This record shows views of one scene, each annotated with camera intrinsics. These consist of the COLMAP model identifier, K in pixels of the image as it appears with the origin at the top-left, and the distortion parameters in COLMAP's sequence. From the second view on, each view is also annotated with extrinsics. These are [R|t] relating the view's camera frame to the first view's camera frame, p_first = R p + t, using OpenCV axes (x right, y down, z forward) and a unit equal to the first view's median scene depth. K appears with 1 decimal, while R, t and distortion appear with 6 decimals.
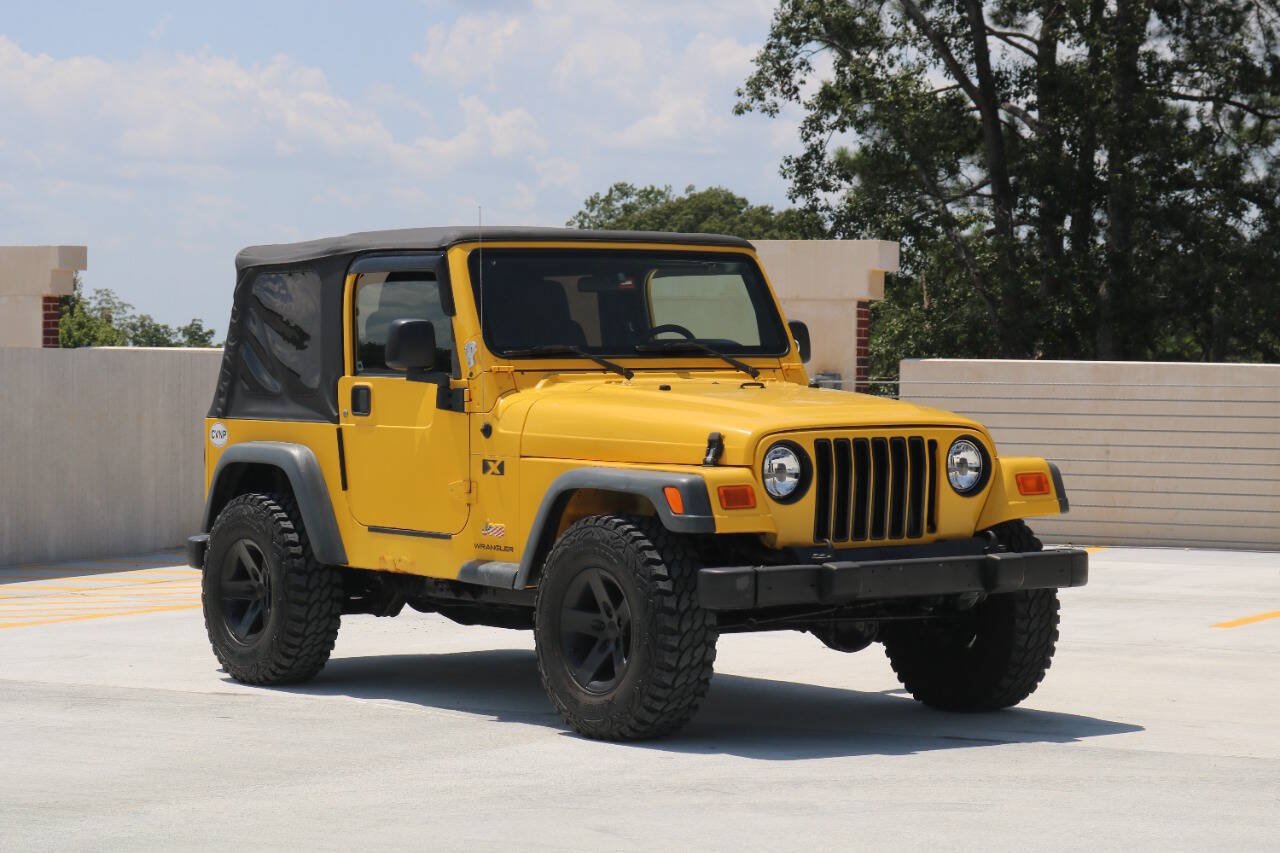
lens RADIAL K [[3076.9, 0, 628.0], [0, 3076.9, 396.2], [0, 0, 1]] dist [0.045132, -0.088415]
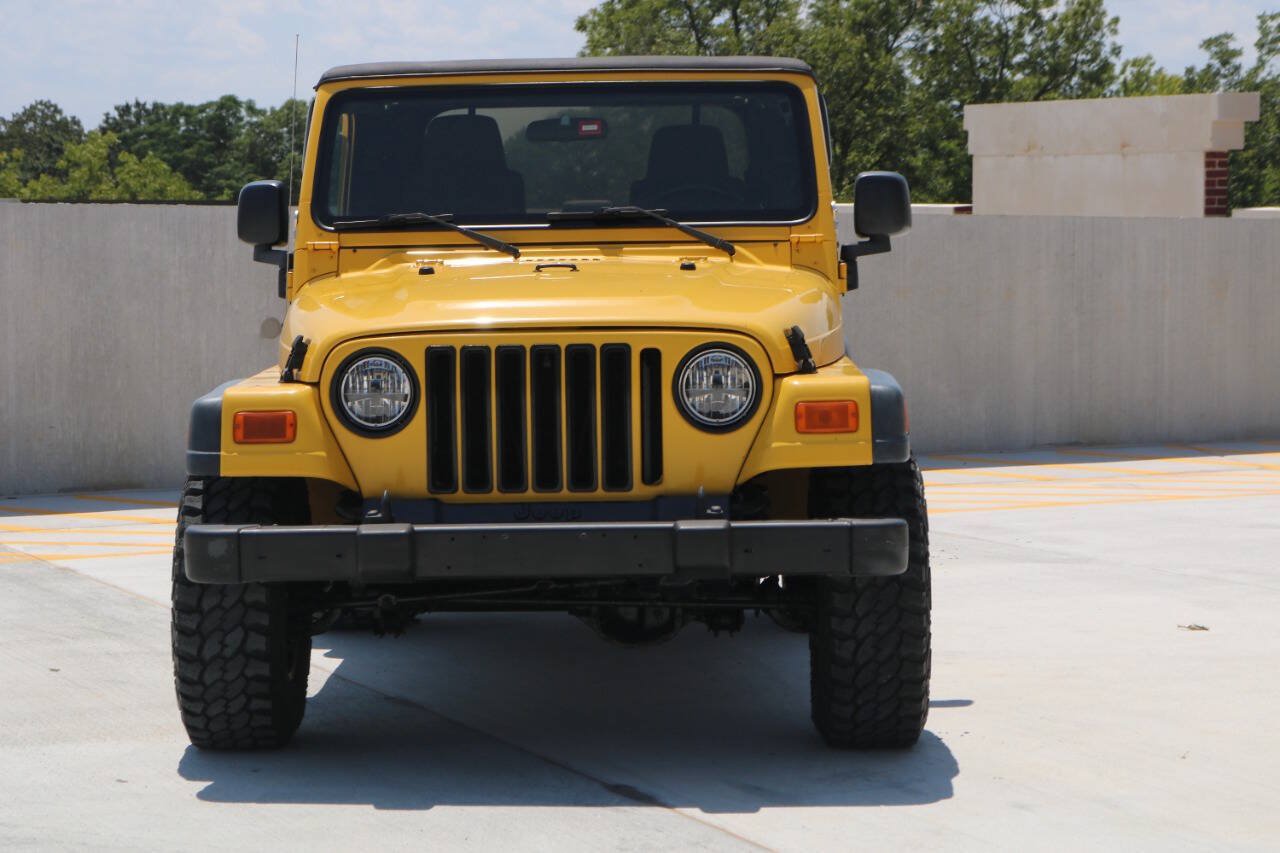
lens RADIAL K [[3082.0, 0, 625.4], [0, 3082.0, 371.2], [0, 0, 1]] dist [0.032336, 0.167573]
pose [[0.799517, 0.020552, -0.600292, 0.471519], [0.002362, 0.999299, 0.037358, -0.006008], [0.600639, -0.031286, 0.798908, 0.421354]]
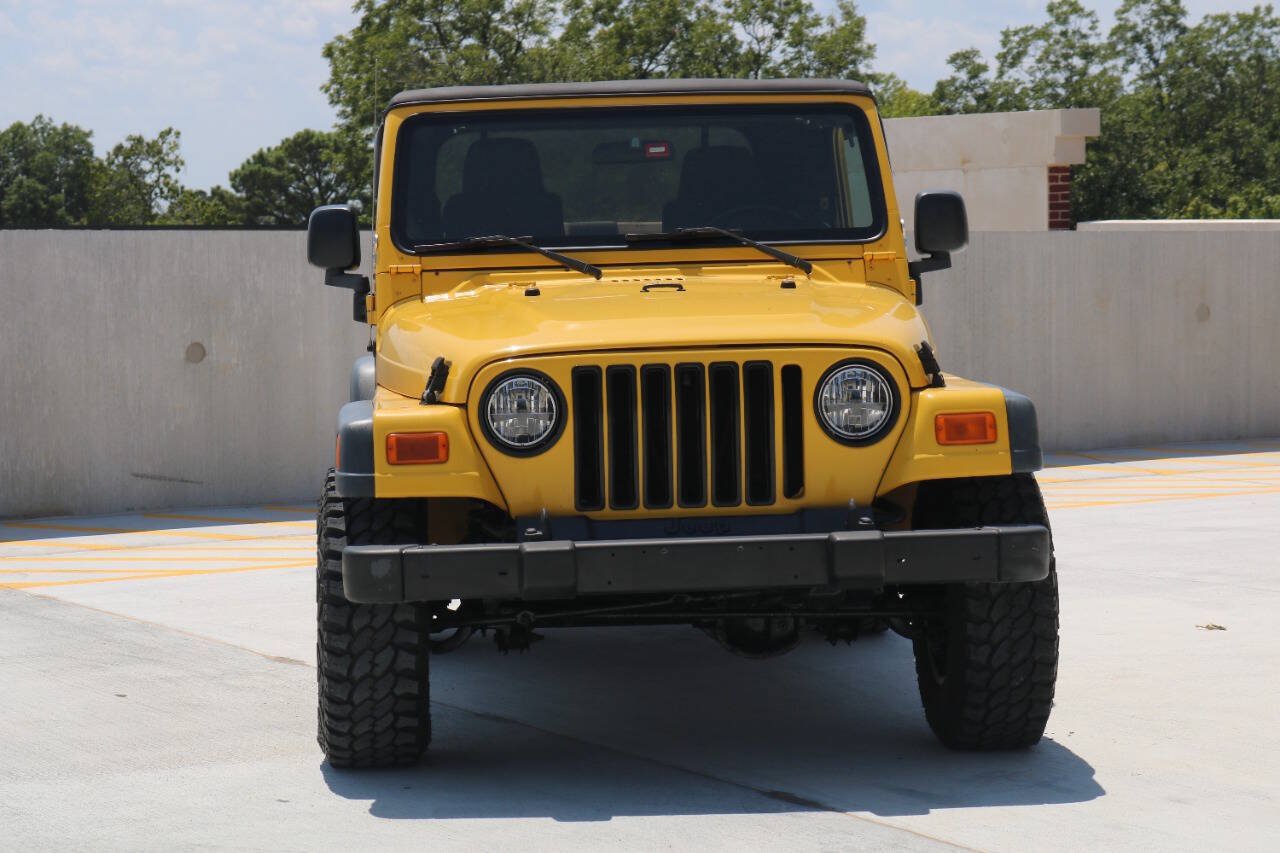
lens RADIAL K [[3076.9, 0, 628.0], [0, 3076.9, 396.2], [0, 0, 1]] dist [0.045132, -0.088415]
pose [[0.850857, 0.008147, -0.525334, 0.405917], [0.015265, 0.999074, 0.040218, -0.007015], [0.525175, -0.042239, 0.849945, 0.361337]]
